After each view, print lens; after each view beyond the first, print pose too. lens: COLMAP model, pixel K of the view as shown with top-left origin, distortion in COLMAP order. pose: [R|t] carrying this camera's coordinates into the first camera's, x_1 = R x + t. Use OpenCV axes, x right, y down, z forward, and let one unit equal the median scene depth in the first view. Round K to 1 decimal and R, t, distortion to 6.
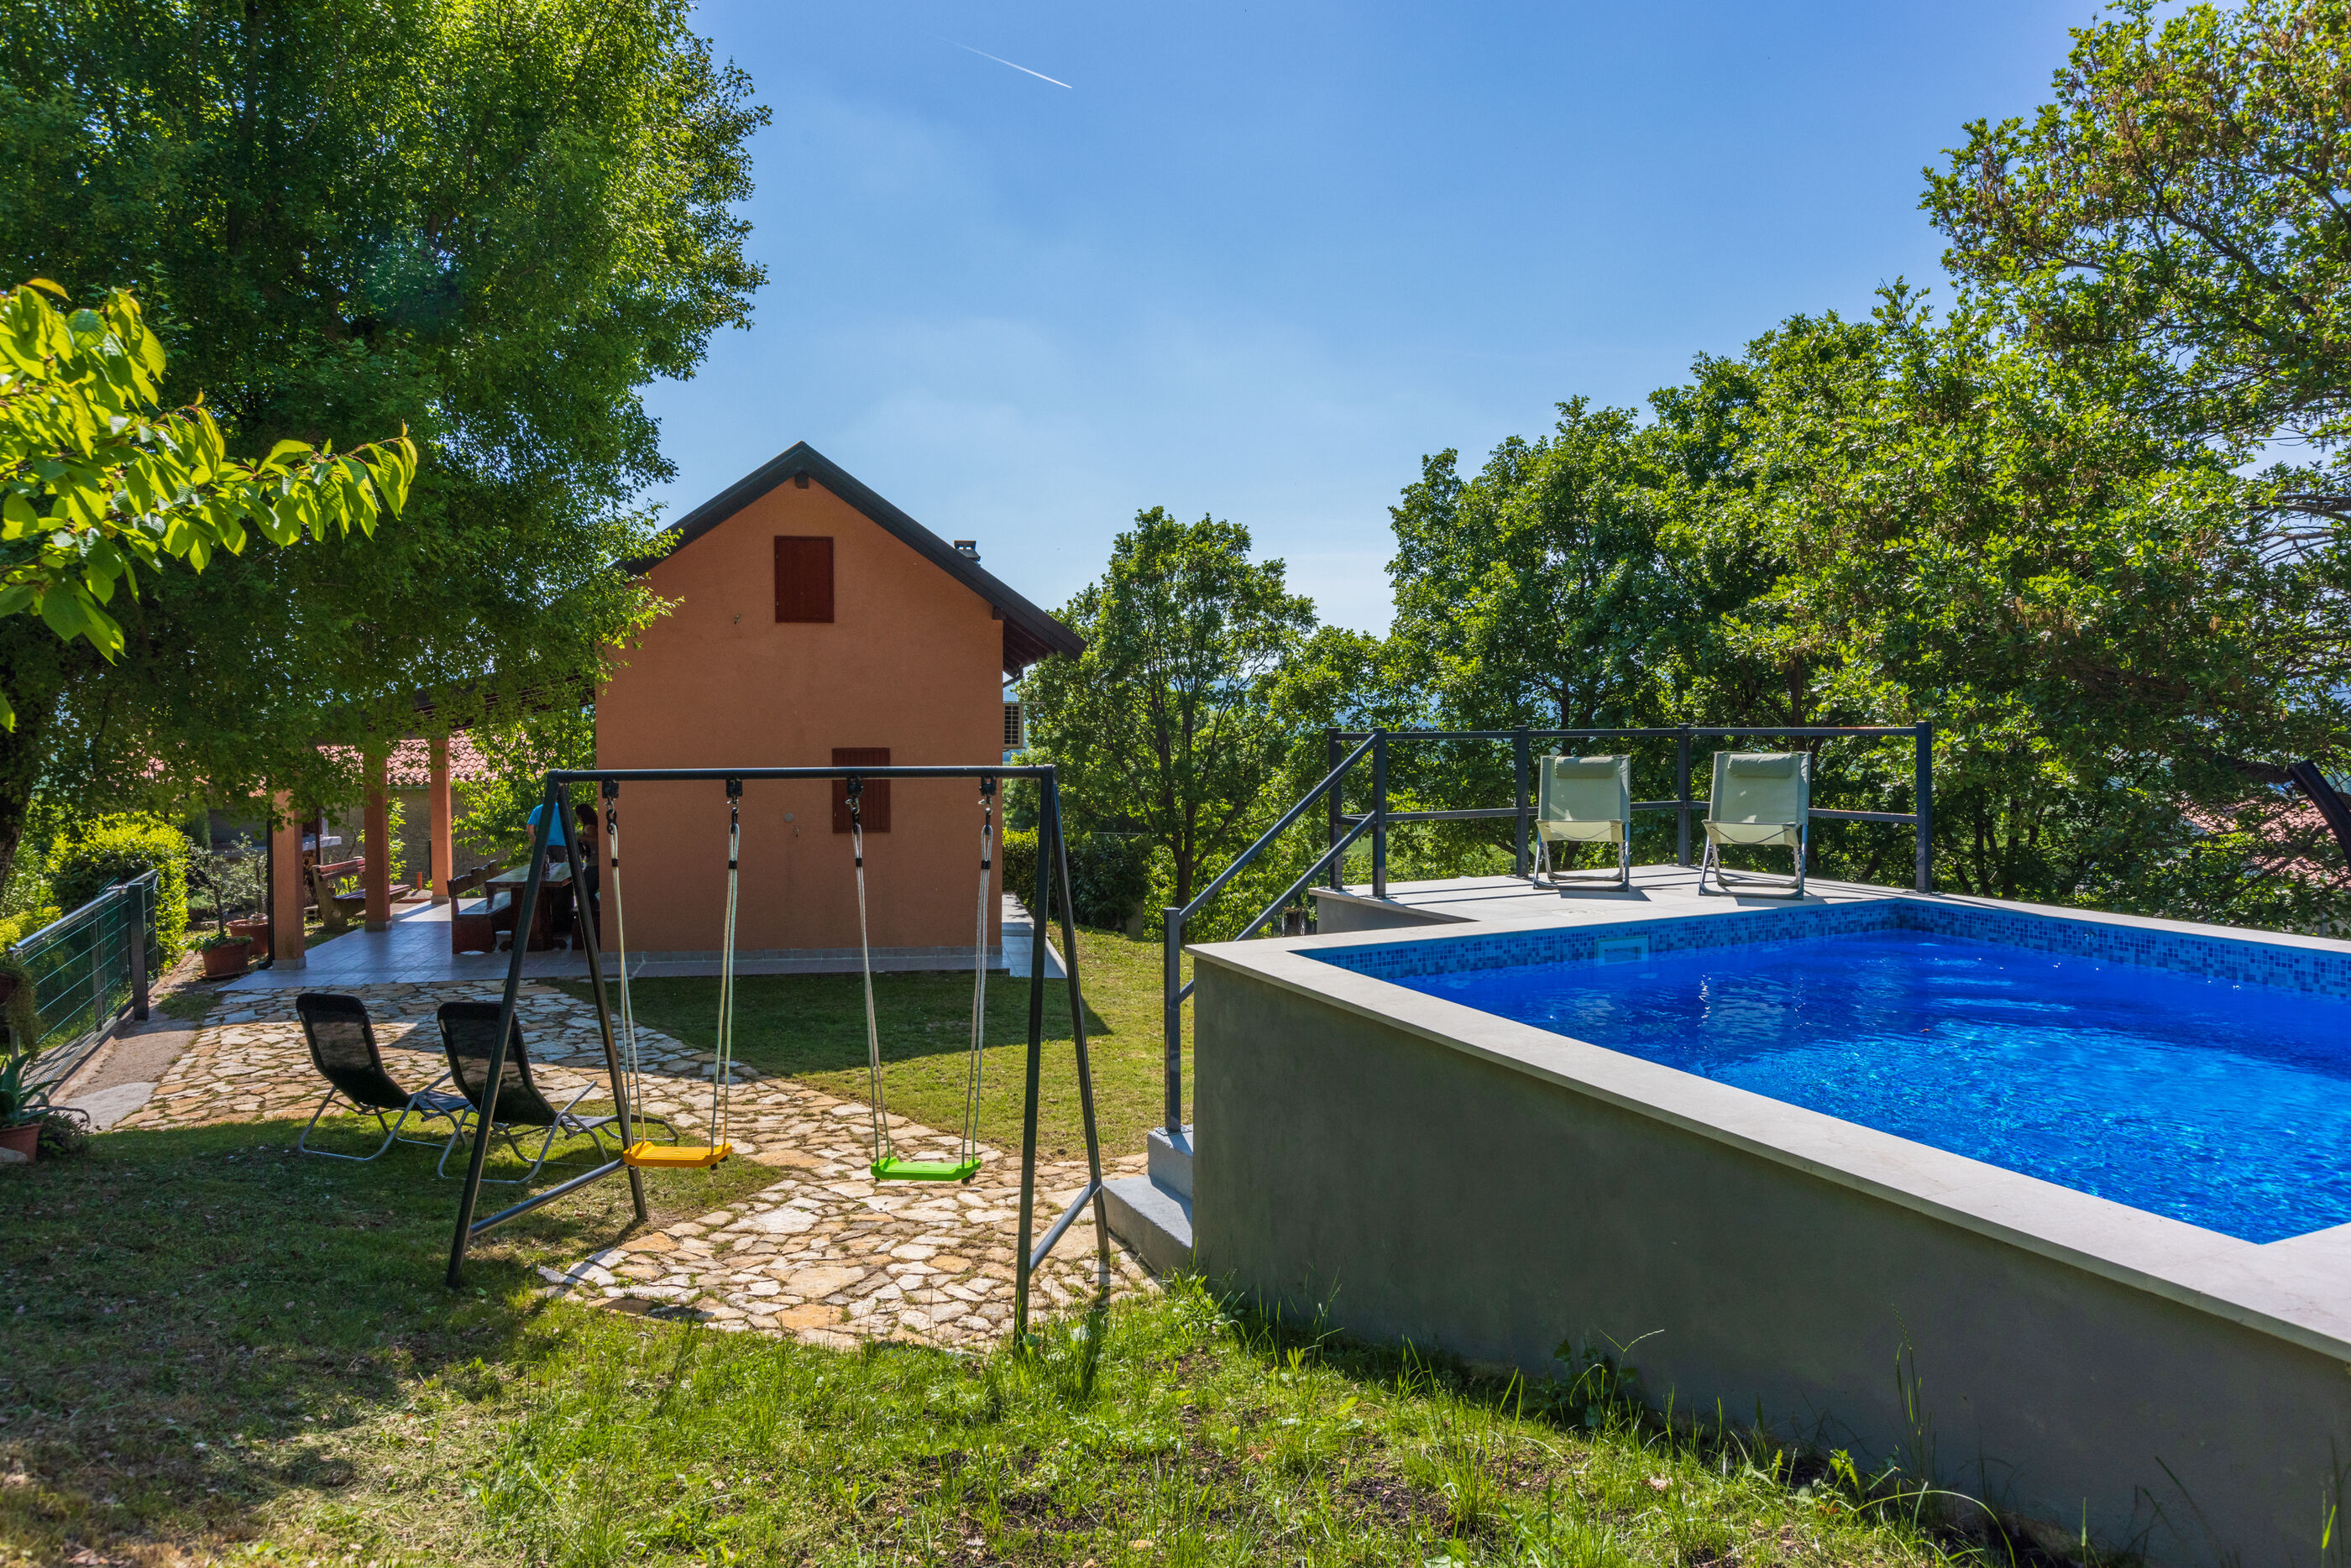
lens RADIAL K [[1453.8, 0, 1175.3], [0, 1453.8, 759.5], [0, 0, 1]] dist [-0.004162, -0.001075]
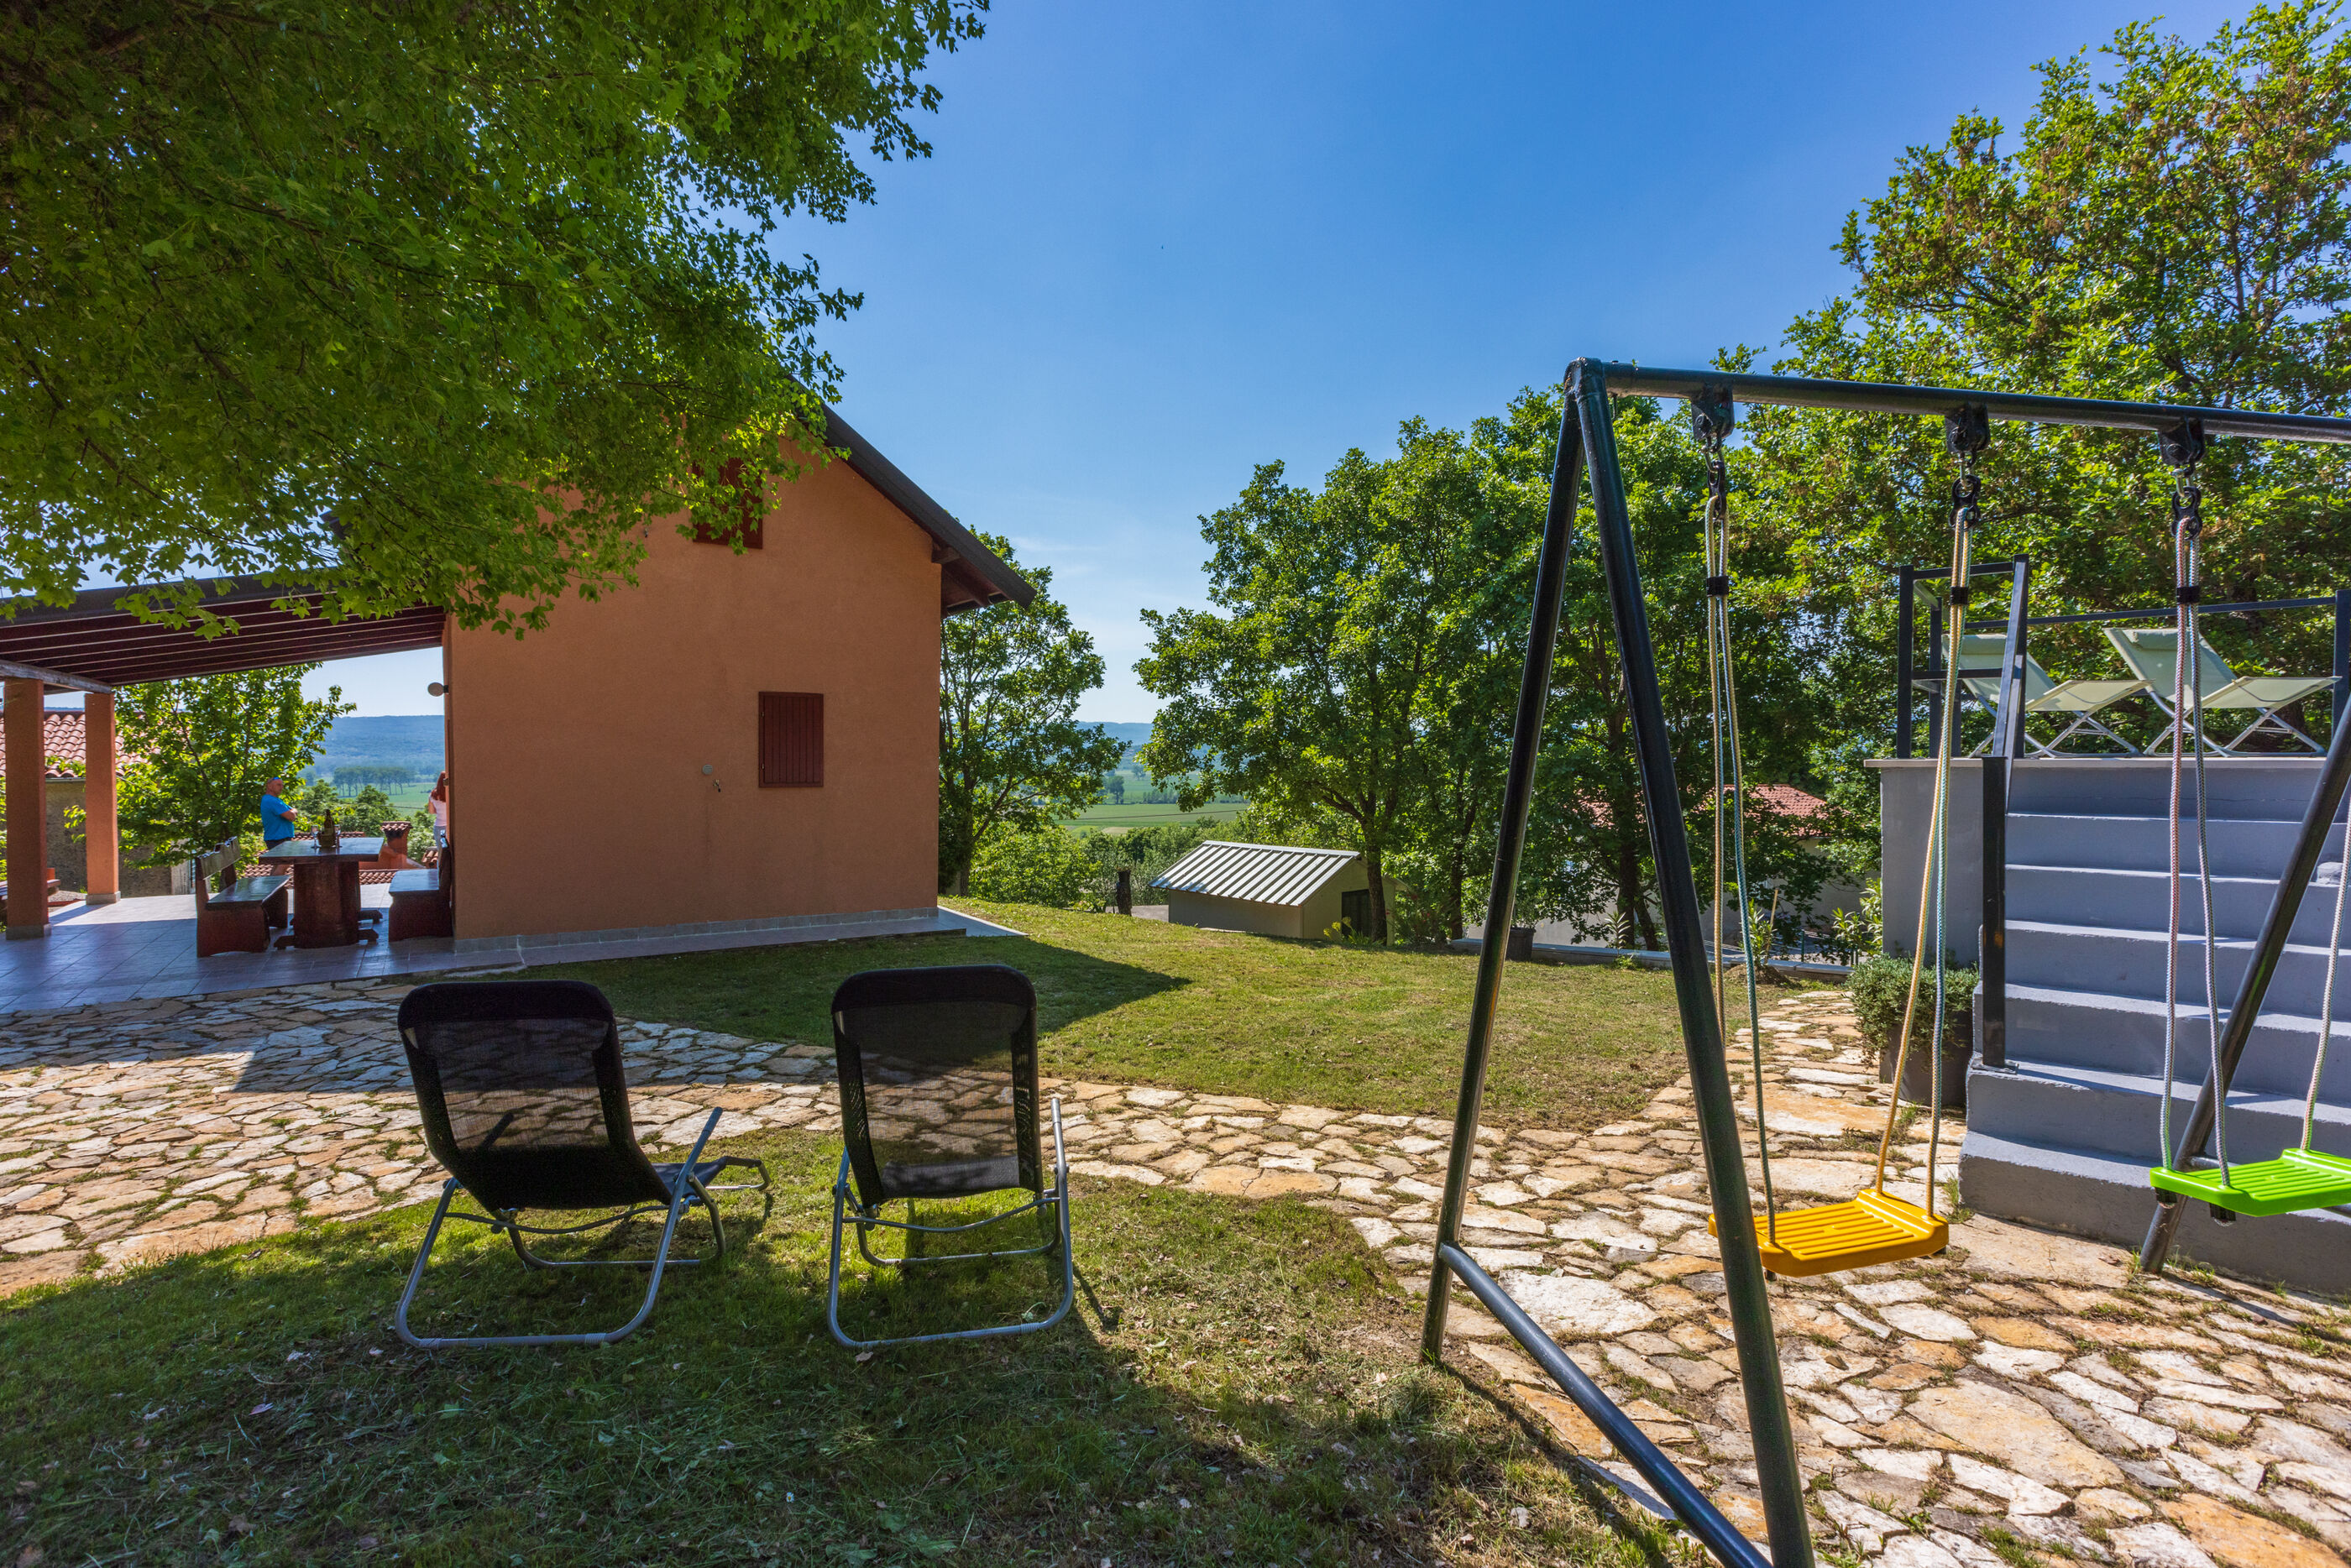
lens RADIAL K [[1078.1, 0, 1225.8], [0, 1078.1, 774.8], [0, 0, 1]] dist [-0.005627, 0.002833]
pose [[0.913134, -0.005397, 0.407624, -0.218941], [0.007280, 0.999969, -0.003068, 0.041970], [-0.407595, 0.005769, 0.913145, 0.256368]]
